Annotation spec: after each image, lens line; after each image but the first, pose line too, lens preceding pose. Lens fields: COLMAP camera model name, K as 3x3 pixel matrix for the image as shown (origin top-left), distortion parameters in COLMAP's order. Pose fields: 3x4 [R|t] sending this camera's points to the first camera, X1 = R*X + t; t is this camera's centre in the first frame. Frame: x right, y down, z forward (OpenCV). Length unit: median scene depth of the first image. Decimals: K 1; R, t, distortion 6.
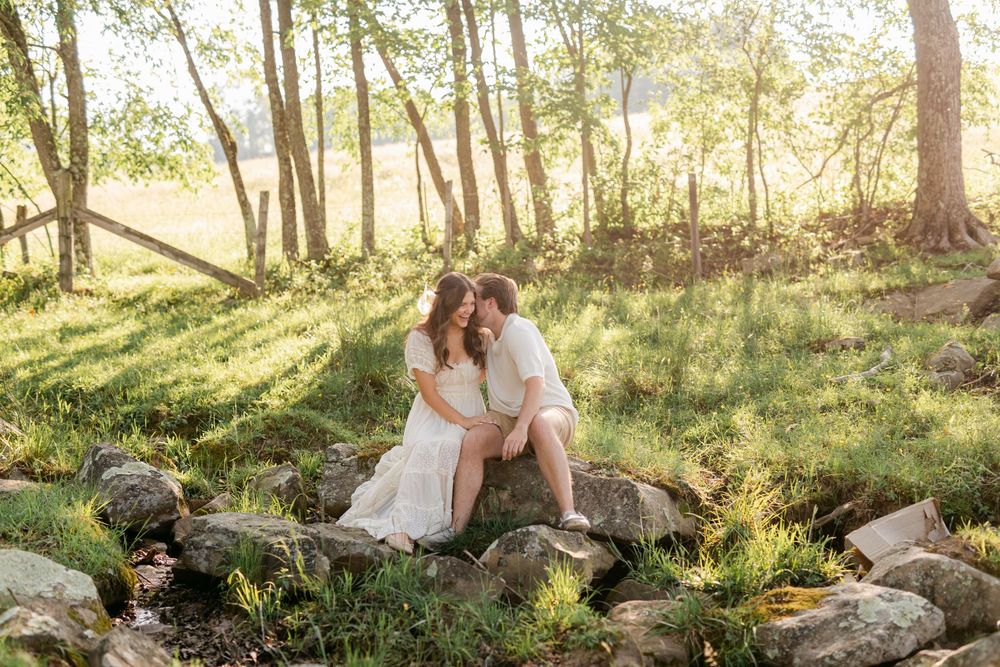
lens RADIAL K [[1397.9, 0, 500.0], [0, 1397.9, 333.5], [0, 0, 1]] dist [0.020857, 0.017816]
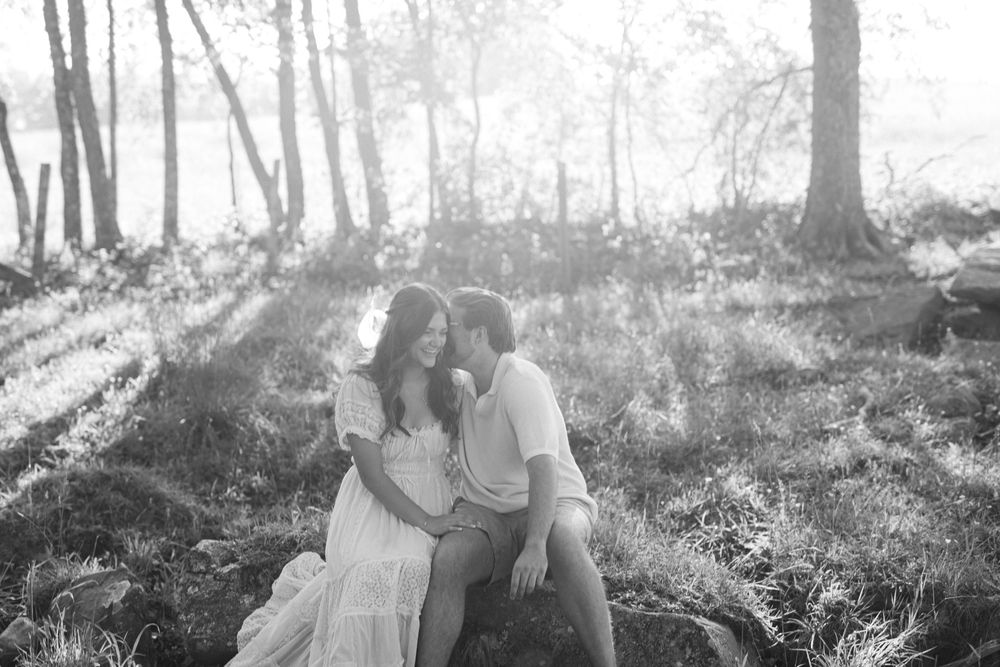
lens RADIAL K [[1474.3, 0, 499.8], [0, 1474.3, 316.5], [0, 0, 1]] dist [0.000869, 0.007659]
pose [[0.988722, 0.021637, 0.148189, -0.032214], [-0.020047, 0.999724, -0.012213, -0.007562], [-0.148412, 0.009104, 0.988884, 0.115447]]
